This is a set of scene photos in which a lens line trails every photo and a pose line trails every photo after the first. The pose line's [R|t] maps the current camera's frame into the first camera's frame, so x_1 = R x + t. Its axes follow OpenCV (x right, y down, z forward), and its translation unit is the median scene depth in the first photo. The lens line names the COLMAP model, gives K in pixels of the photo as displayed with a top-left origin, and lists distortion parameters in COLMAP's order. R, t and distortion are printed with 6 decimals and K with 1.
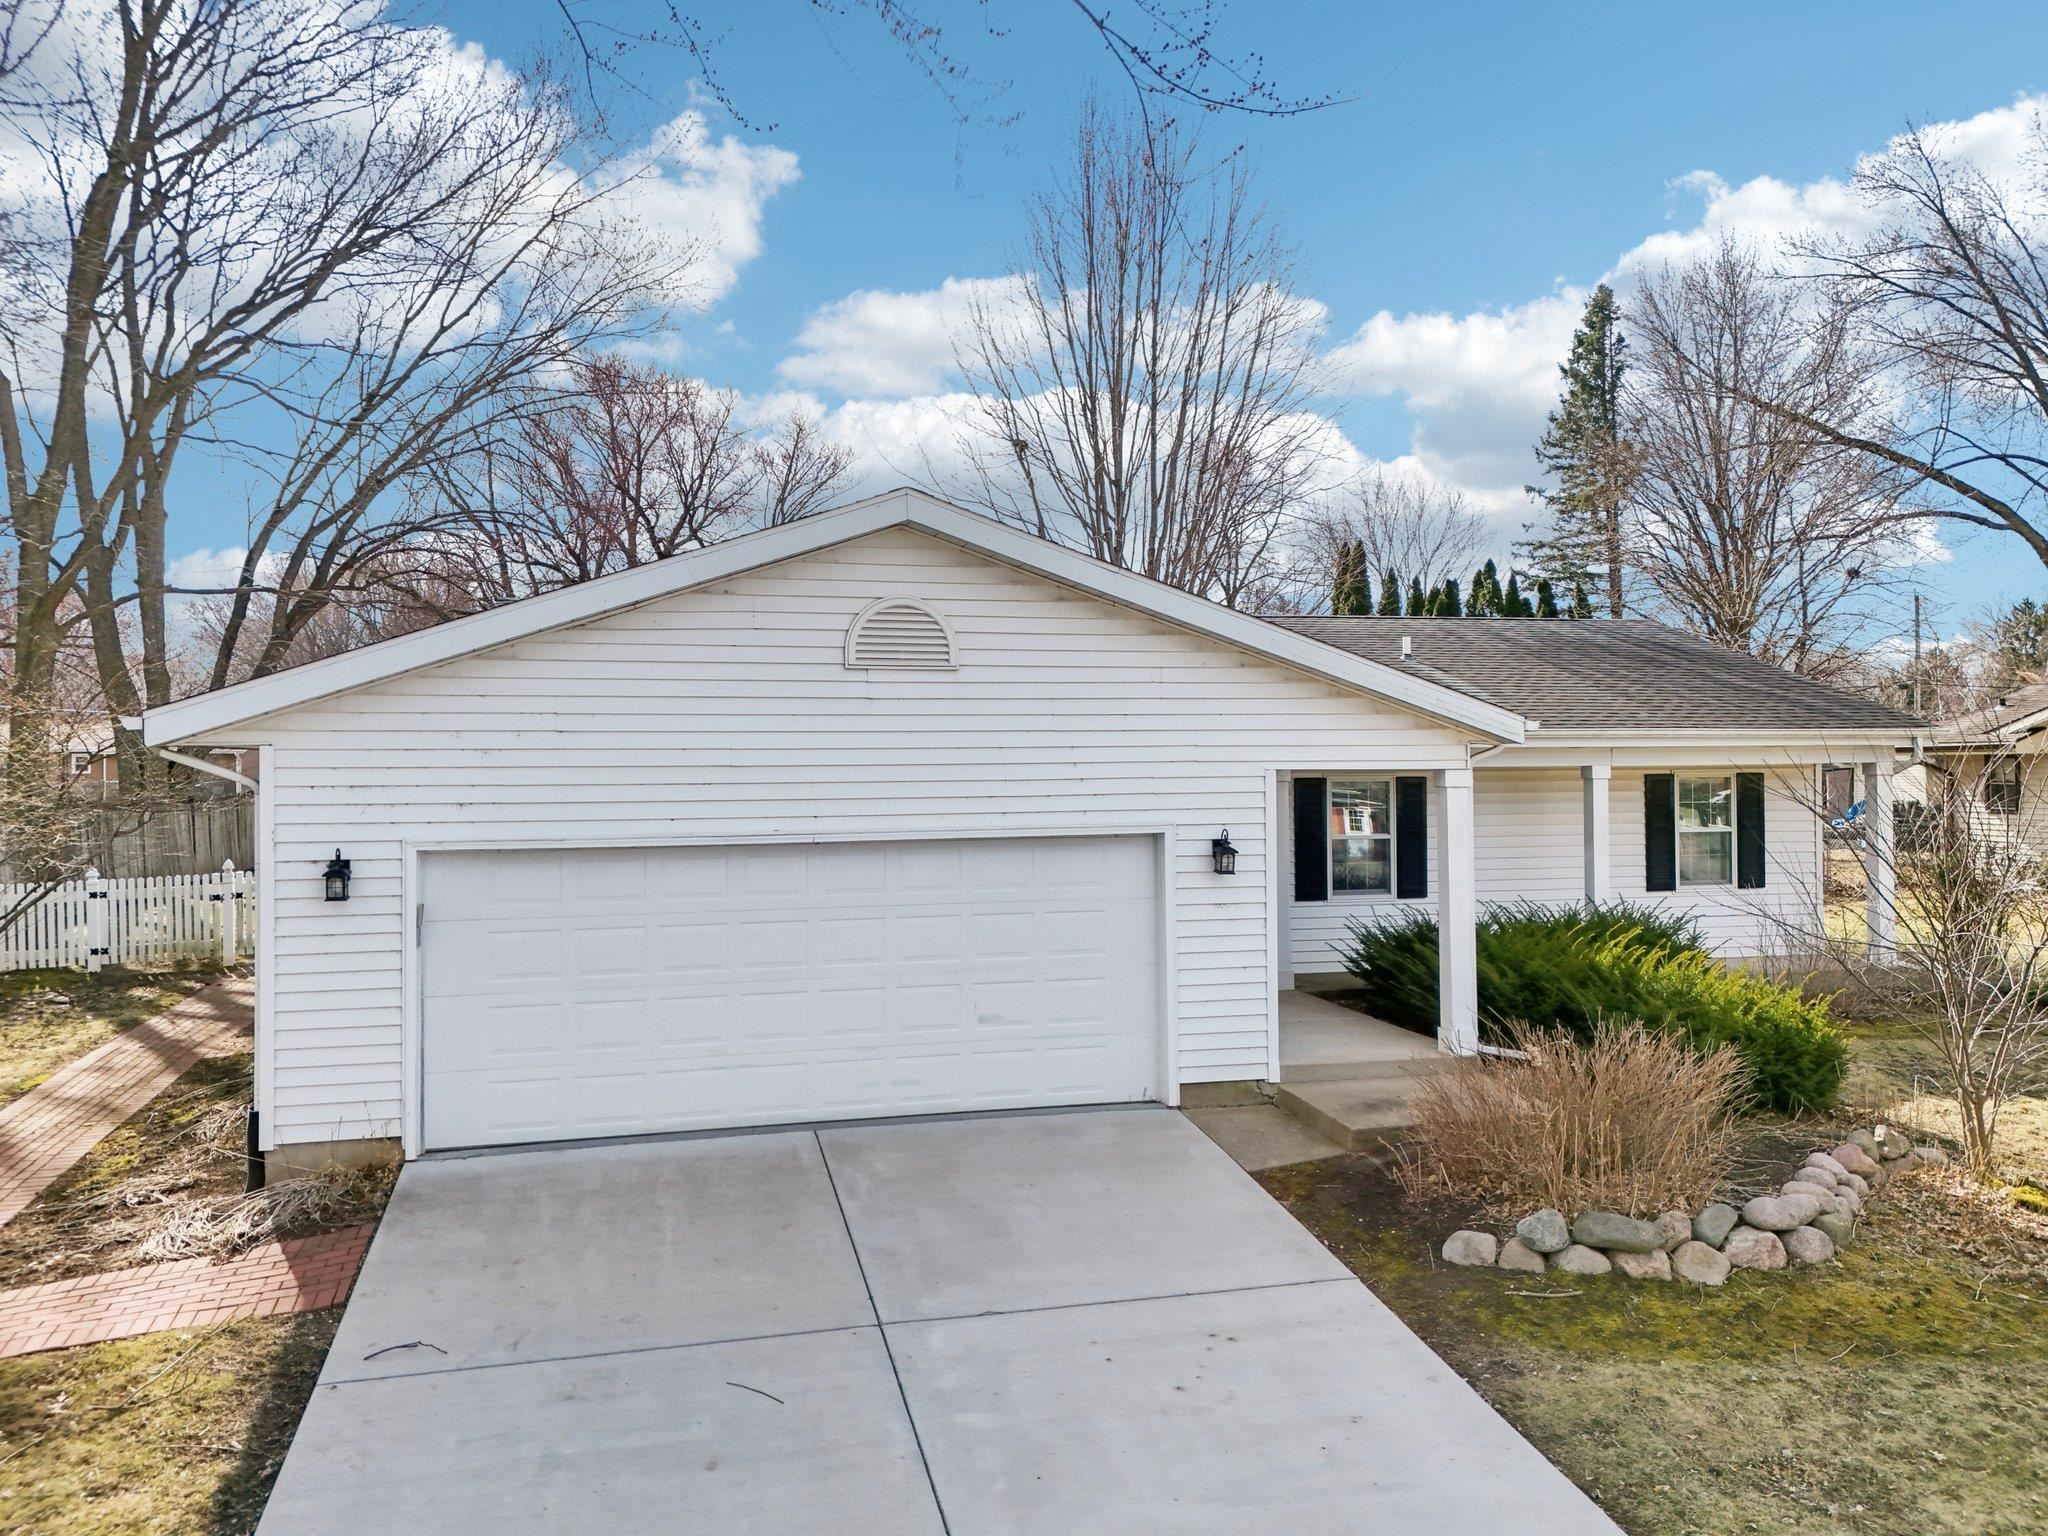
lens RADIAL K [[1479.2, 0, 1024.0], [0, 1479.2, 768.0], [0, 0, 1]] dist [0.062310, -0.061095]
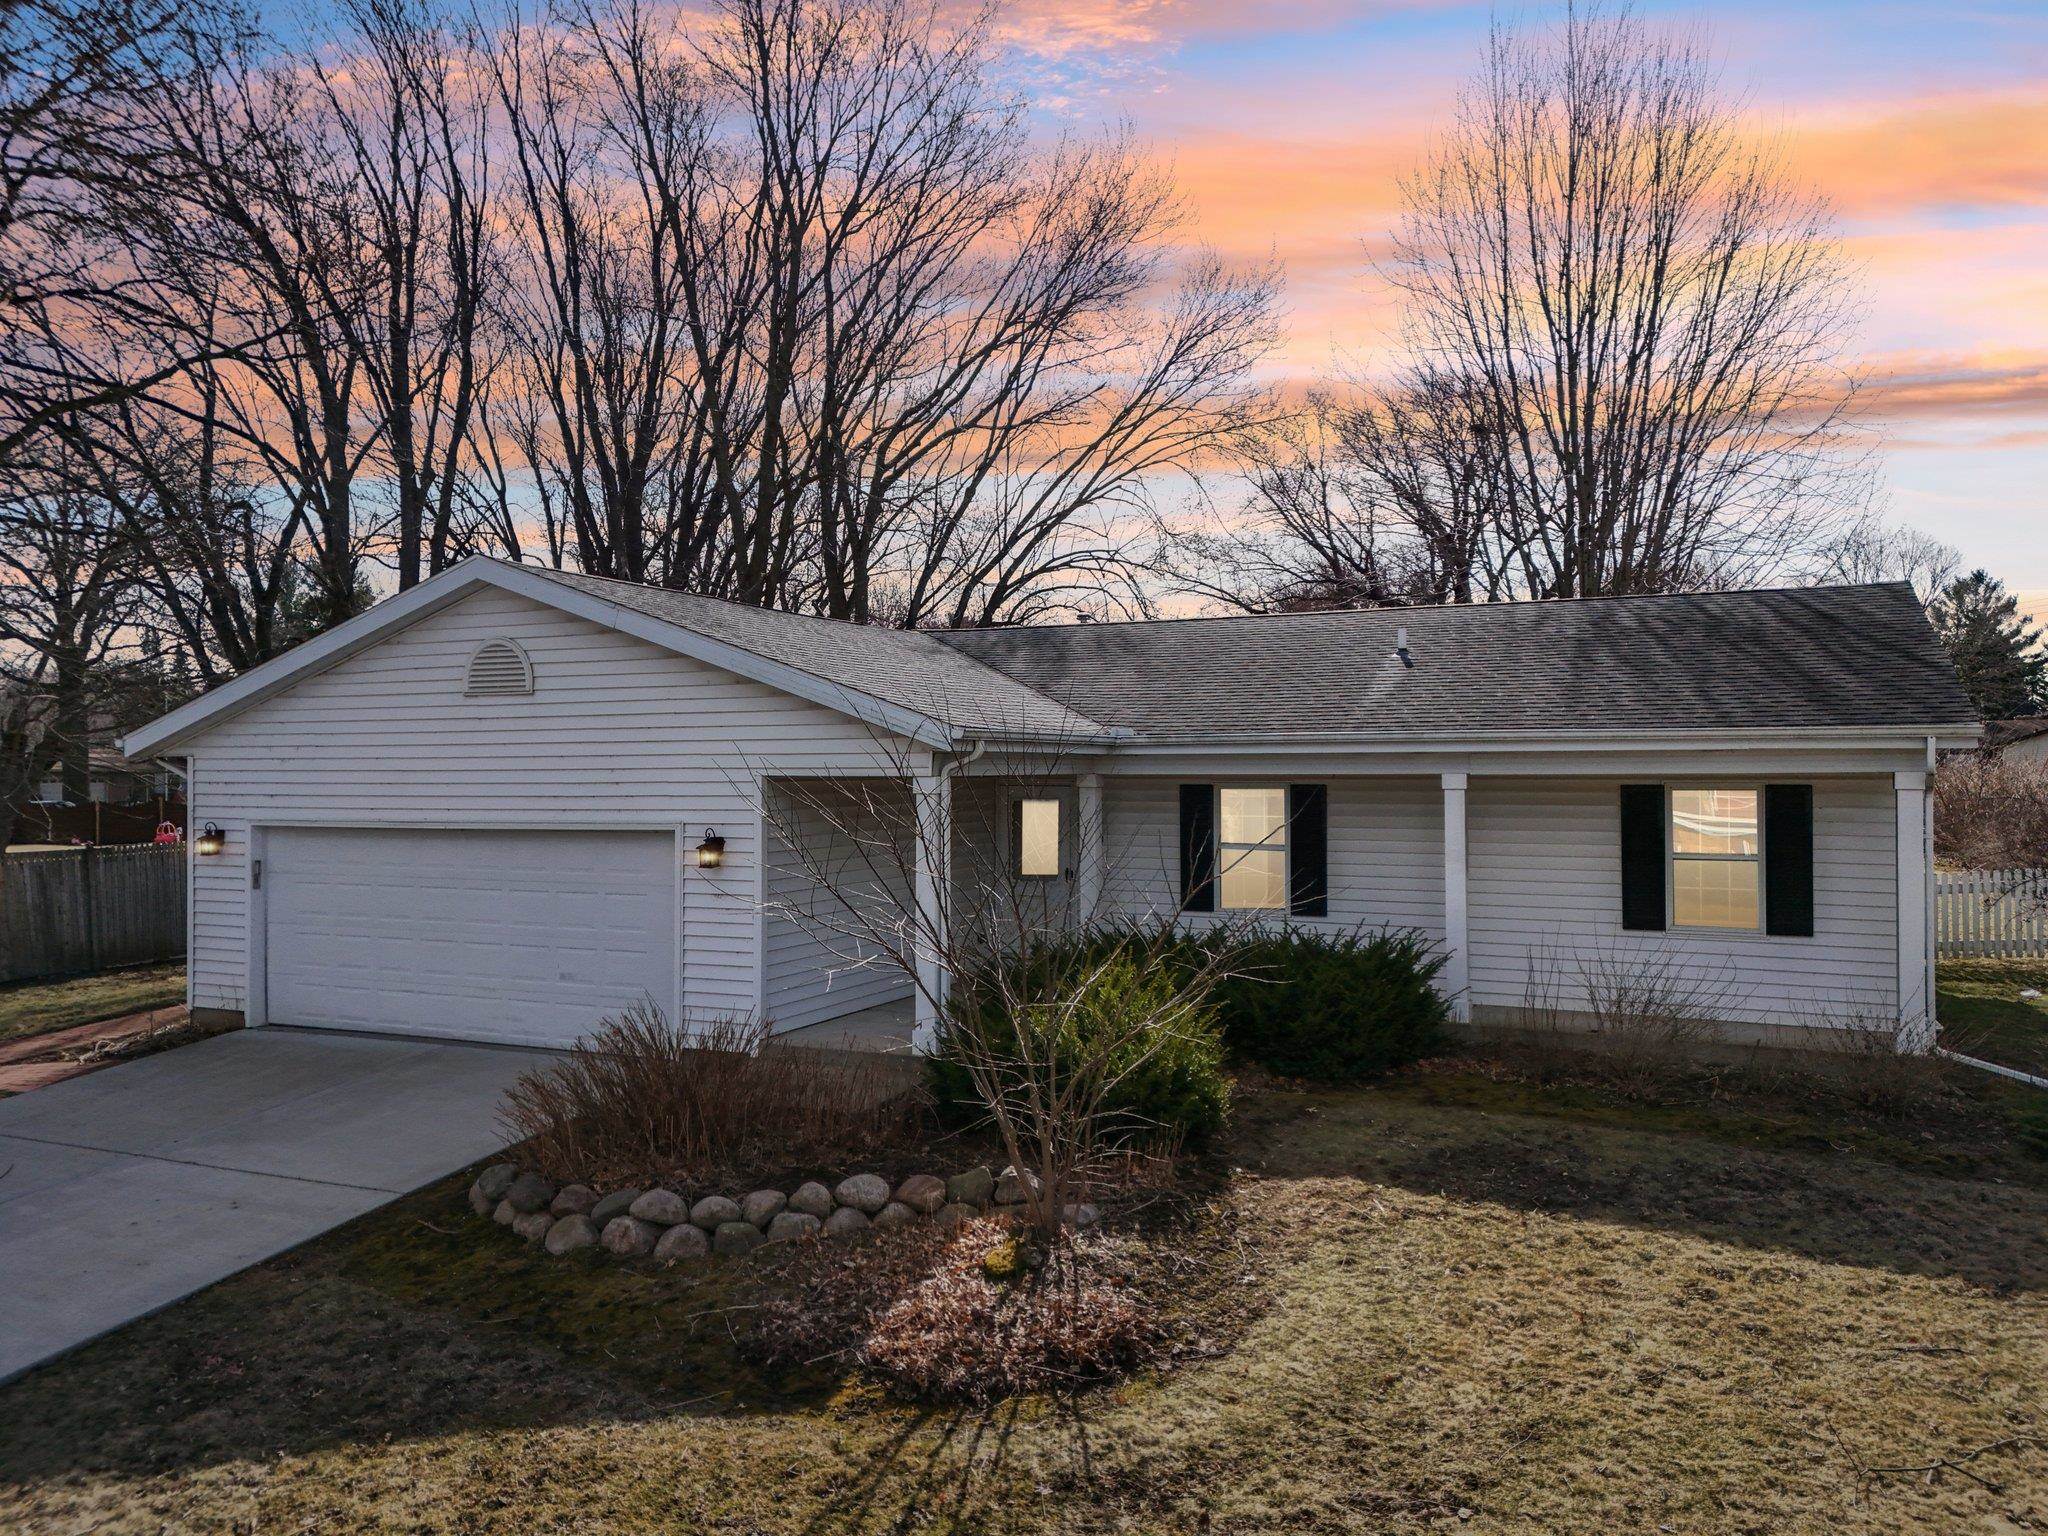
lens RADIAL K [[1445.5, 0, 1035.1], [0, 1445.5, 766.1], [0, 0, 1]] dist [0.034074, -0.006196]
pose [[0.792728, 0.002666, -0.609569, 1.100518], [-0.004332, 0.999990, -0.001260, -0.005856], [0.609560, 0.003639, 0.792732, 0.300868]]
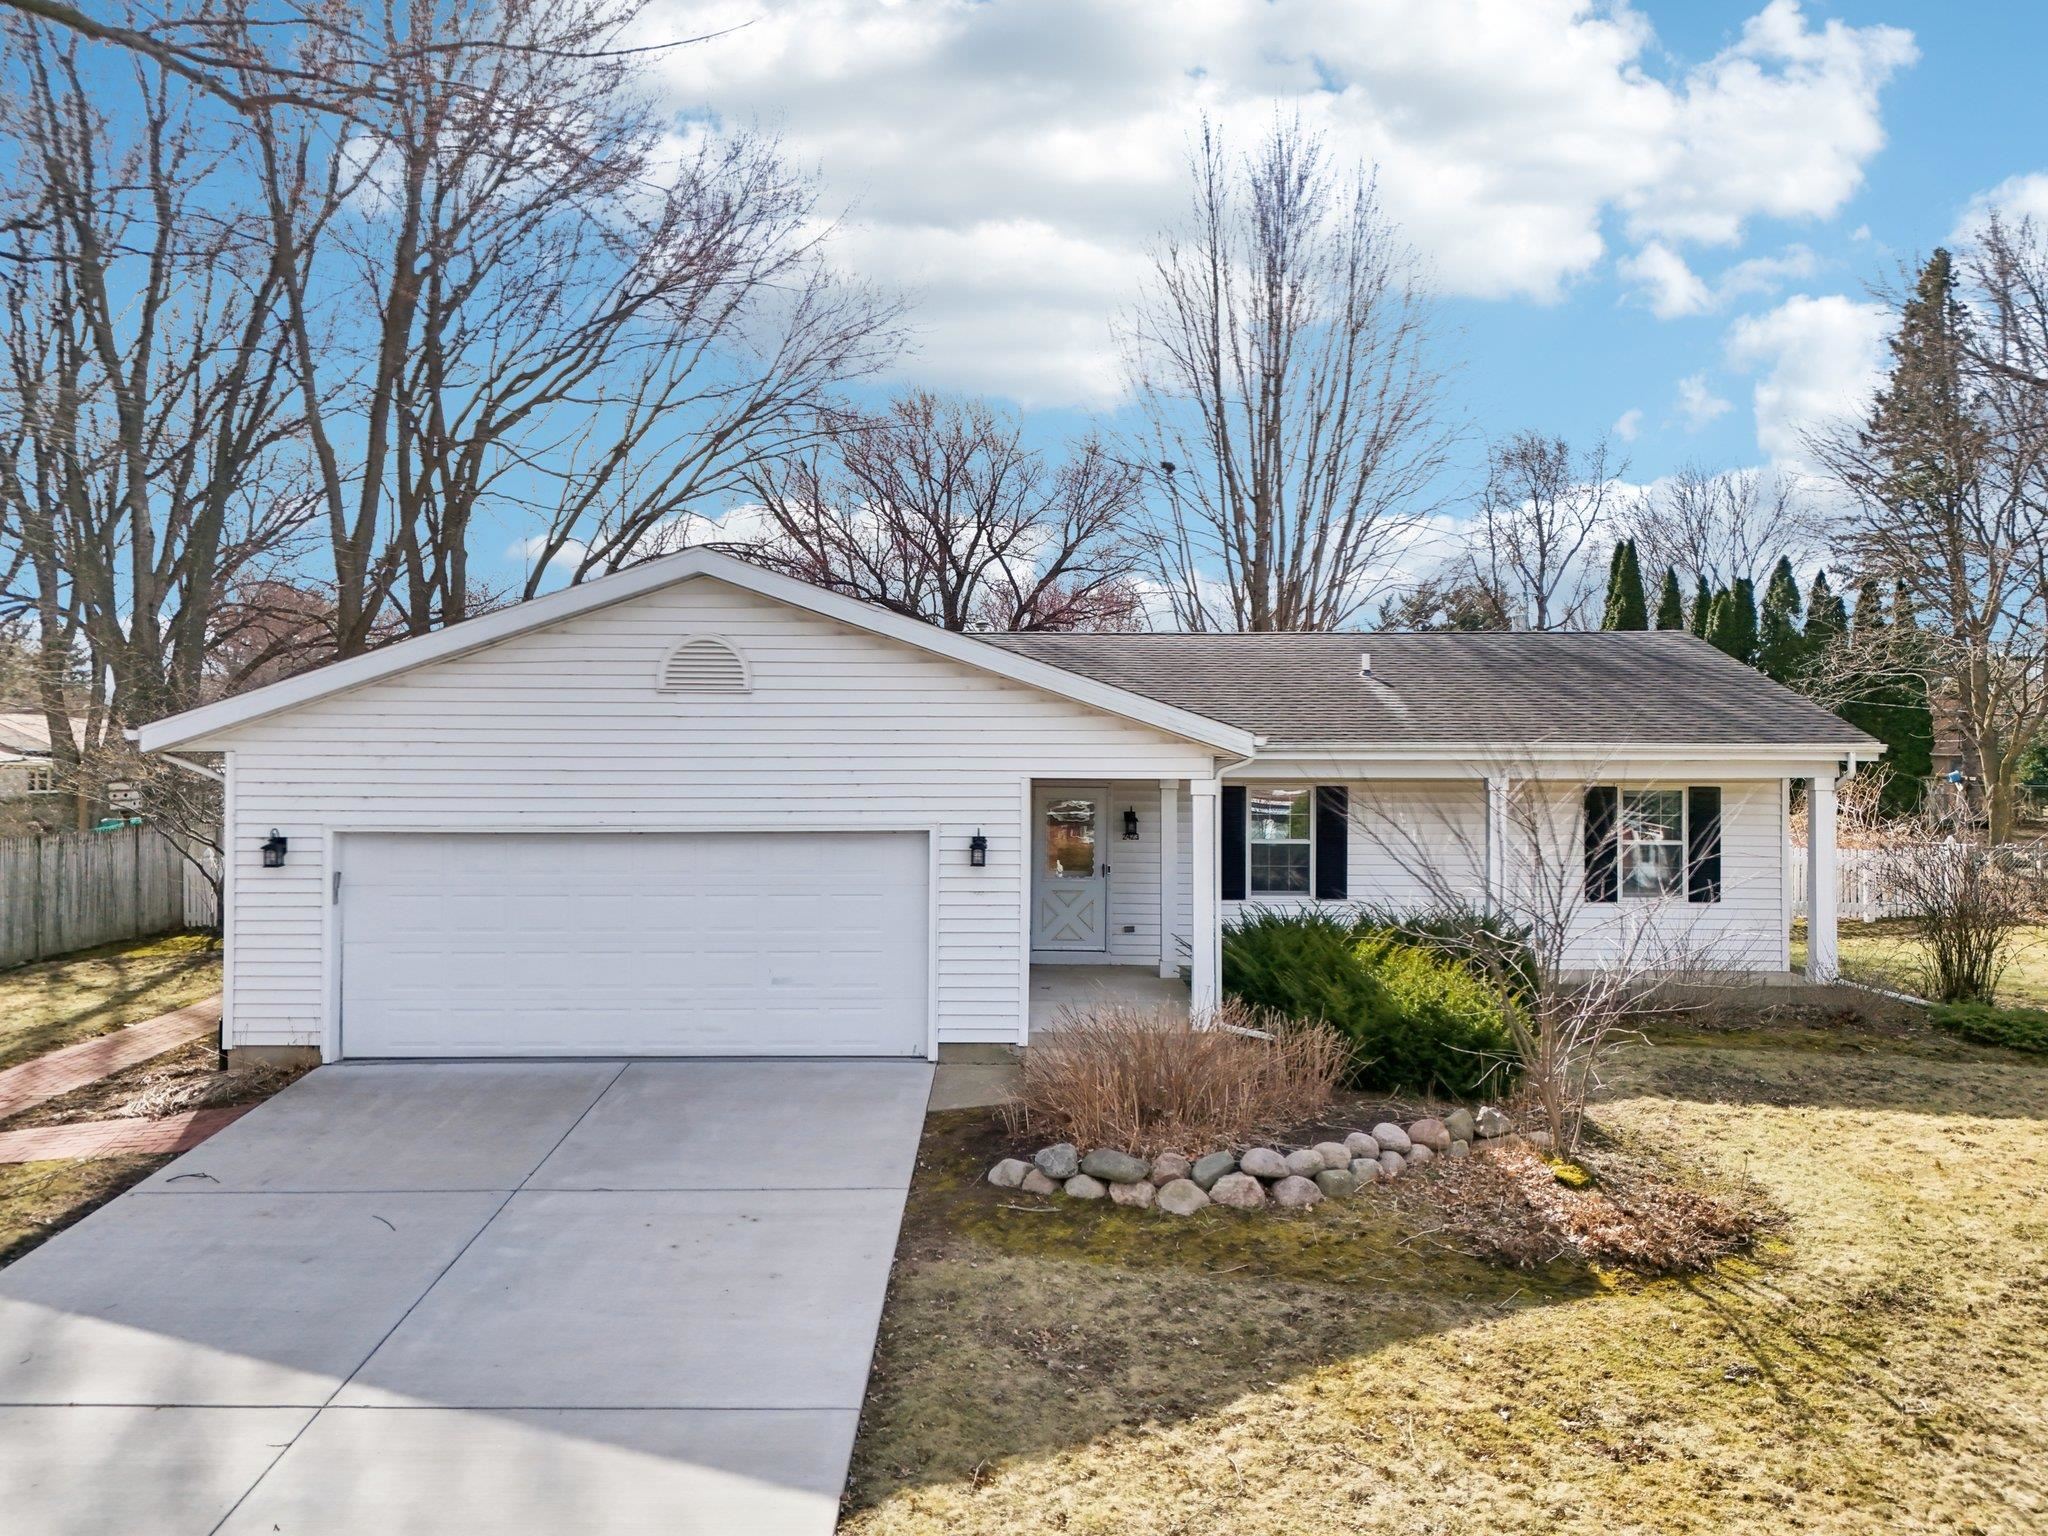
lens RADIAL K [[1479.2, 0, 1024.0], [0, 1479.2, 768.0], [0, 0, 1]] dist [0.062310, -0.061095]
pose [[0.970681, 0.009404, -0.240186, 0.494766], [-0.010293, 0.999944, -0.002446, -0.003761], [0.240150, 0.004847, 0.970724, -0.140396]]
